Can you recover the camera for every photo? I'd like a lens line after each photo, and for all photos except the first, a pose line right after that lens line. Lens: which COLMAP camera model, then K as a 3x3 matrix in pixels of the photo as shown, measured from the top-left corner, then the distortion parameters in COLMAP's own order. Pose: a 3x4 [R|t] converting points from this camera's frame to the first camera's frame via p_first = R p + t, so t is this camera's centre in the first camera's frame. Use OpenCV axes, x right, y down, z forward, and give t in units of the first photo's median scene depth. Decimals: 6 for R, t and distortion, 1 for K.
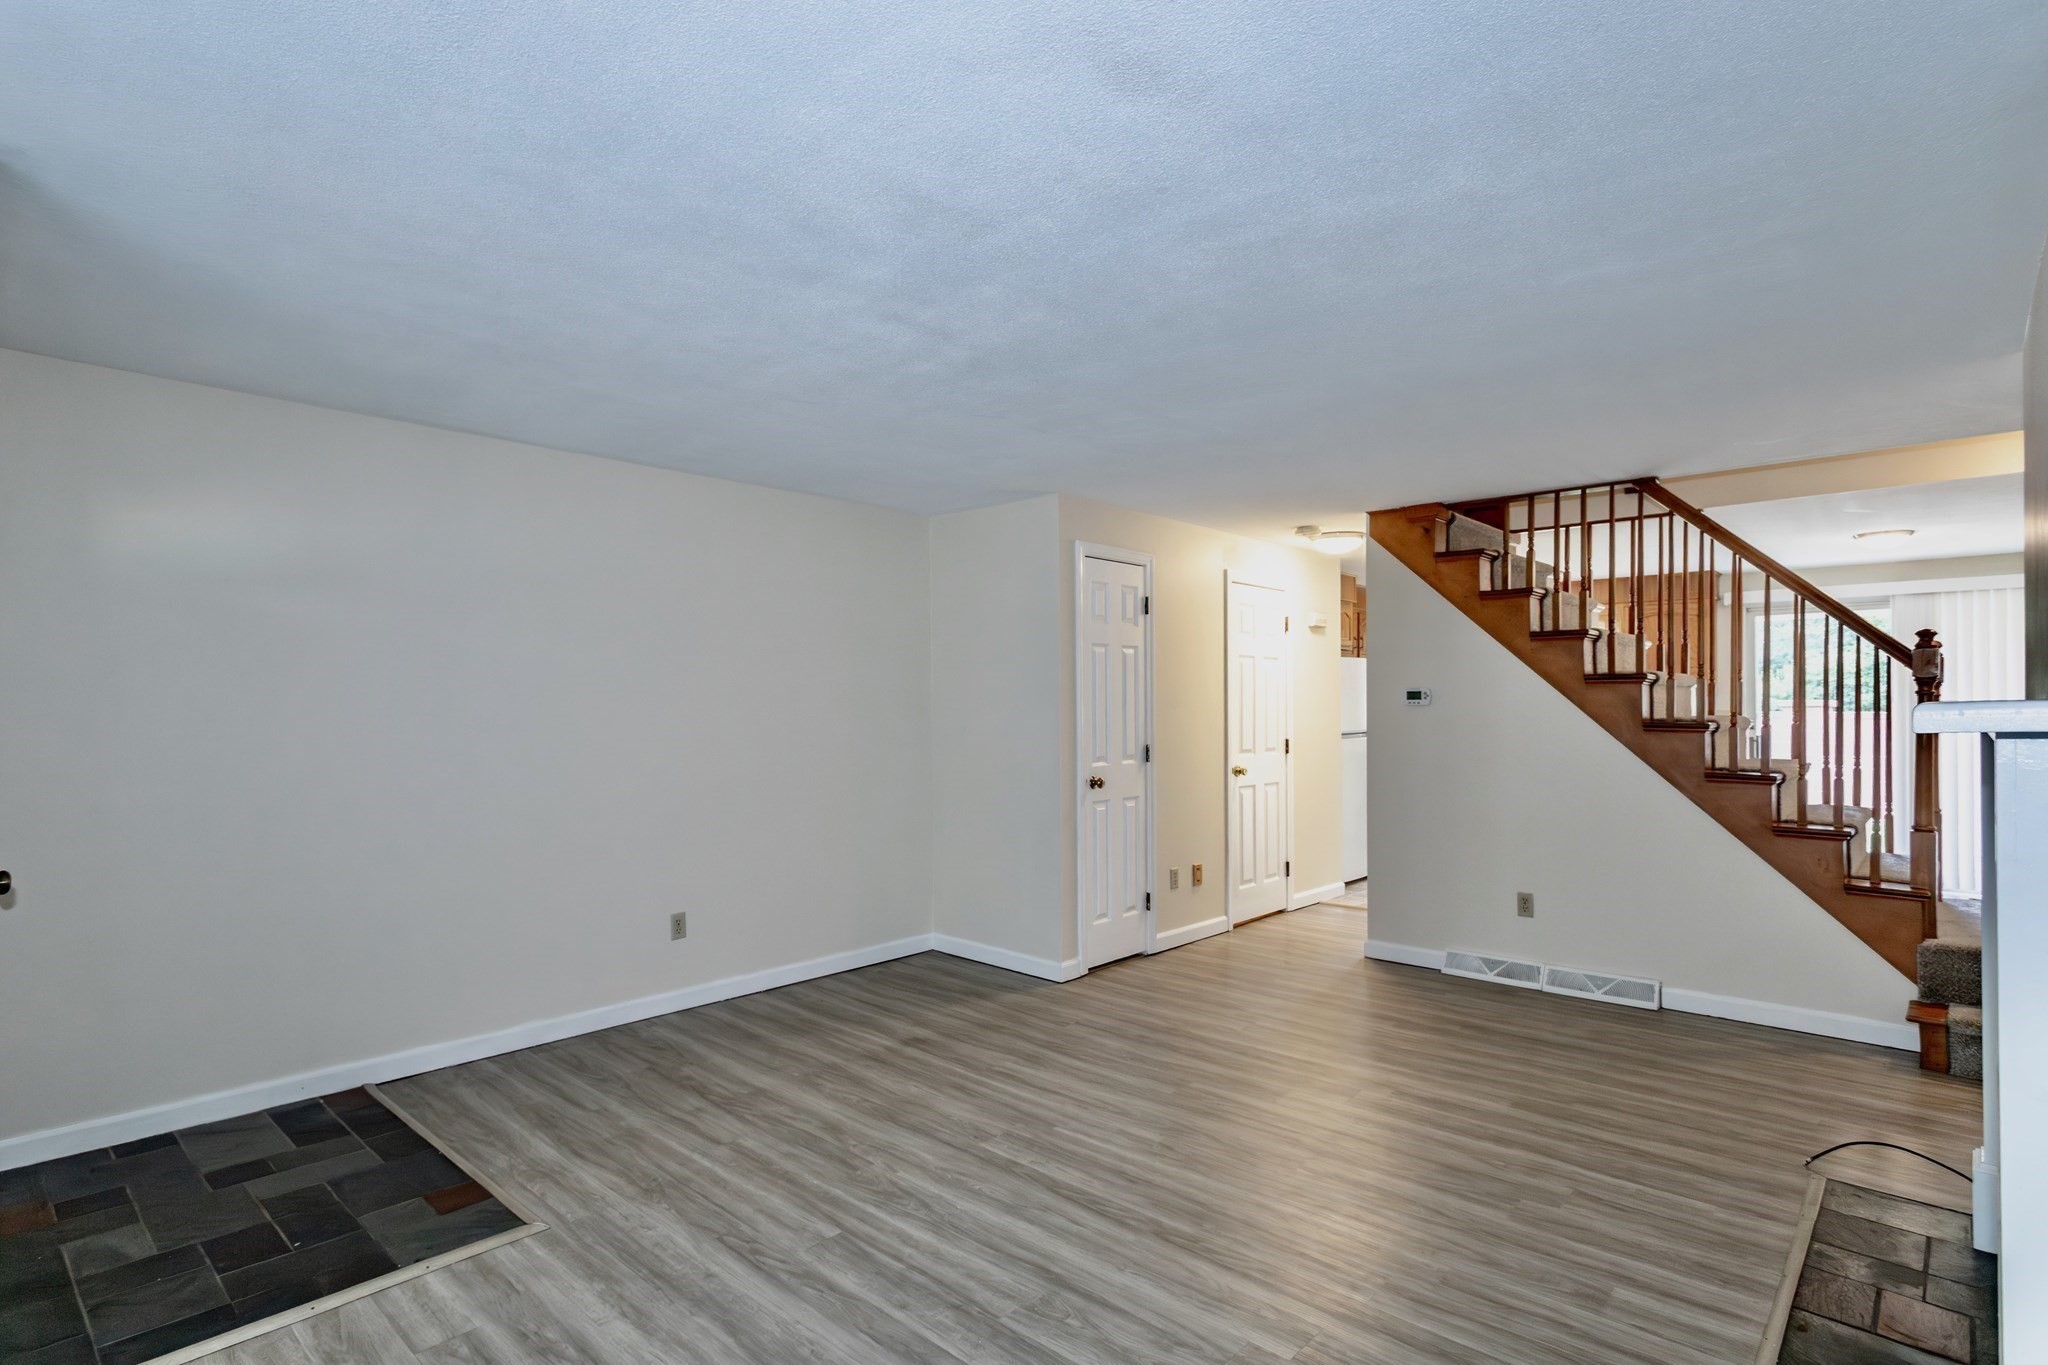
lens RADIAL K [[1004.5, 0, 1025.9], [0, 1004.5, 702.8], [0, 0, 1]] dist [0.001675, 0.000290]
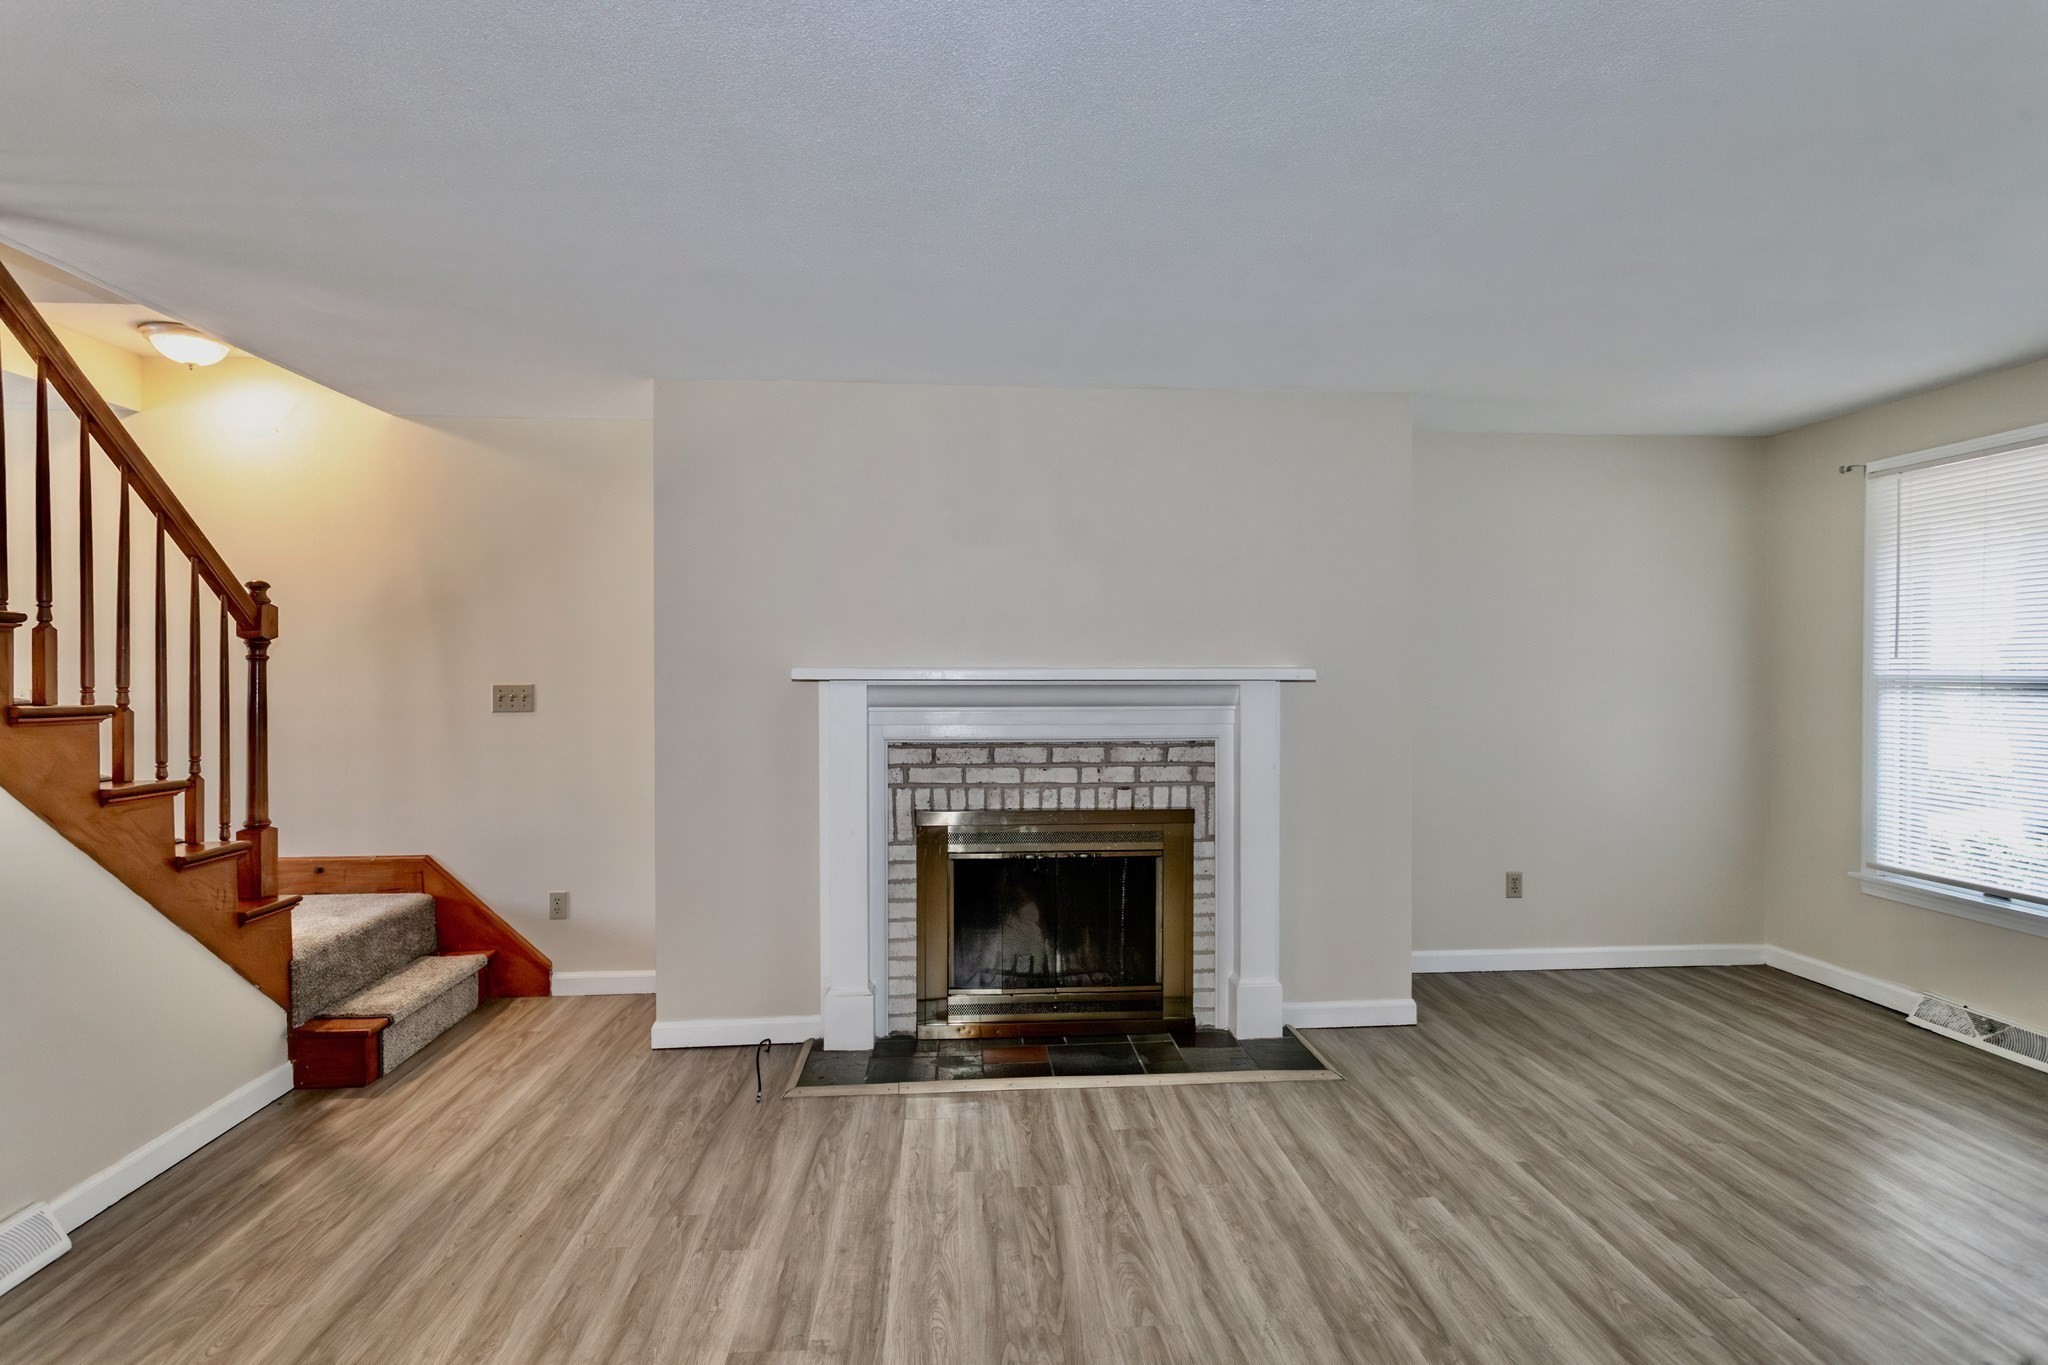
lens RADIAL K [[990.0, 0, 1015.2], [0, 990.0, 686.3], [0, 0, 1]] dist [0.002218, 0.000667]
pose [[-0.726615, -0.011566, 0.686948, -0.104858], [0.004070, 0.999768, 0.021138, 0.000453], [-0.687033, 0.018155, -0.726399, 1.221920]]
